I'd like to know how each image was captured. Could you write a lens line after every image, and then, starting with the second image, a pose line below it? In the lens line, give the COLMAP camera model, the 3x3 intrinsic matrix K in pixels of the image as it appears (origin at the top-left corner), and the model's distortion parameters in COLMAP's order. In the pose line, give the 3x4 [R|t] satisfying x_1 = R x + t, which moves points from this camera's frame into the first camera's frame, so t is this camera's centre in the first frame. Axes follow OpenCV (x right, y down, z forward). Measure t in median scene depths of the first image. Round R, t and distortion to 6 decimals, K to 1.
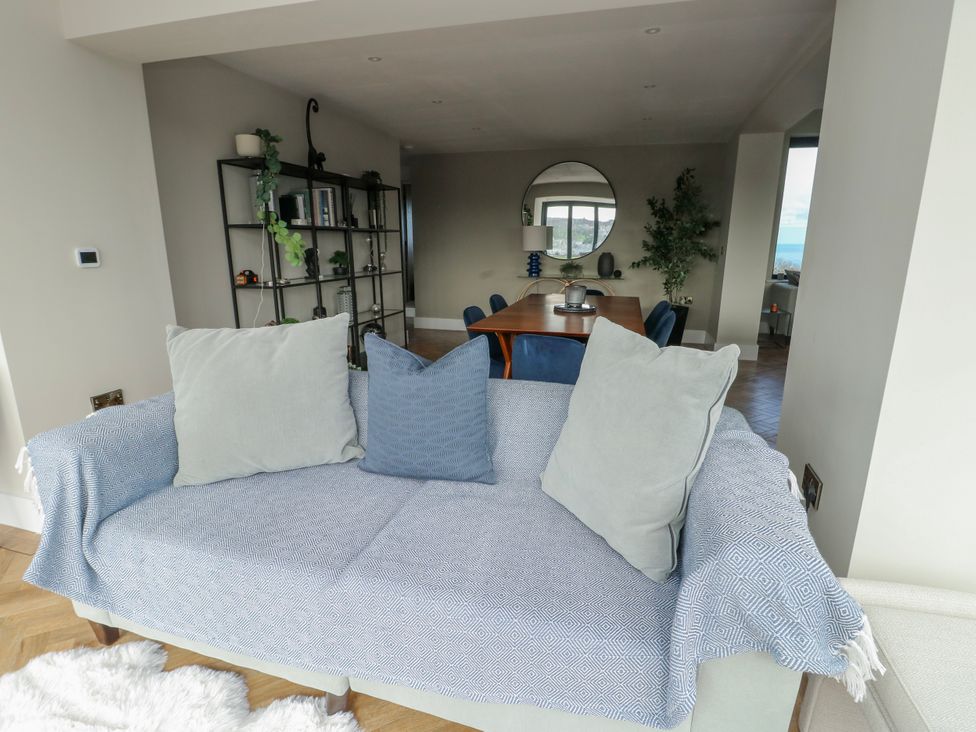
lens RADIAL K [[508.4, 0, 488.4], [0, 508.4, 365.0], [0, 0, 1]] dist [0.003783, -0.013972]
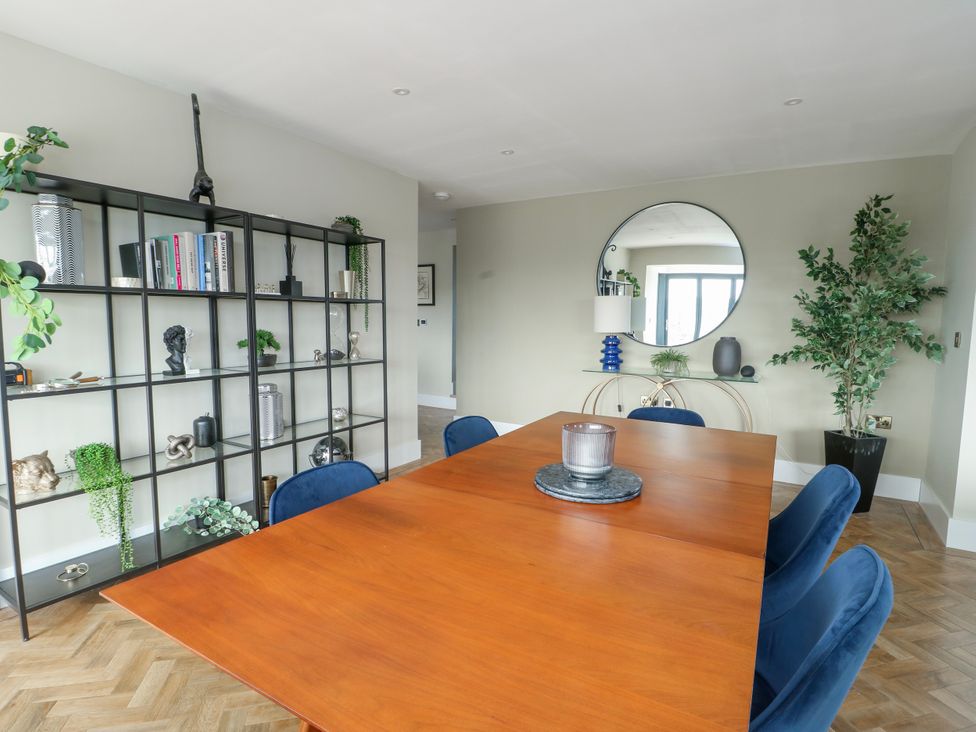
lens RADIAL K [[508.4, 0, 488.4], [0, 508.4, 365.0], [0, 0, 1]] dist [0.003783, -0.013972]
pose [[0.963404, 0.033849, -0.265909, 0.124466], [-0.072281, 0.988054, -0.136103, -0.087702], [0.258125, 0.150343, 0.954342, 0.359953]]
